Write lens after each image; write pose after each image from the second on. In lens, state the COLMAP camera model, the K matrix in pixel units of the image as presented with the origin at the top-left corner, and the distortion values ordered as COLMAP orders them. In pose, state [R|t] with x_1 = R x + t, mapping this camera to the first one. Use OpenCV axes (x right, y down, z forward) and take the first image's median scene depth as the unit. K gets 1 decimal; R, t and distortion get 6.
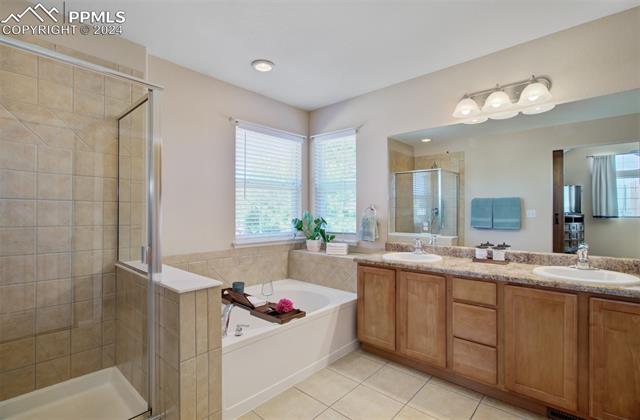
lens RADIAL K [[298.9, 0, 320.3], [0, 298.9, 213.4], [0, 0, 1]] dist [0.001701, 0.000387]
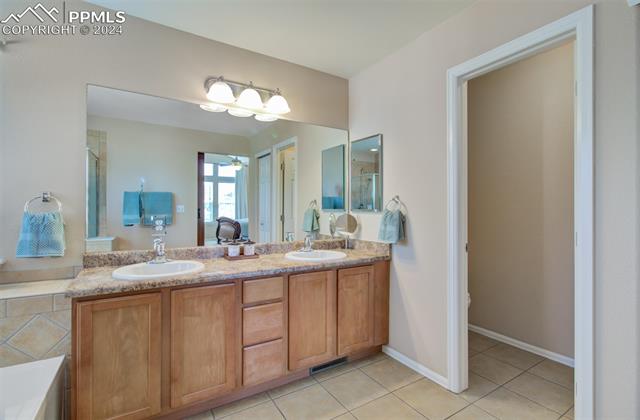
lens RADIAL K [[298.9, 0, 320.2], [0, 298.9, 206.6], [0, 0, 1]] dist [0.001701, 0.000387]
pose [[0.288842, 0.008854, 0.957336, -0.305132], [-0.004440, 0.999959, -0.007909, -0.000040], [-0.957366, -0.001966, 0.288870, 0.469981]]
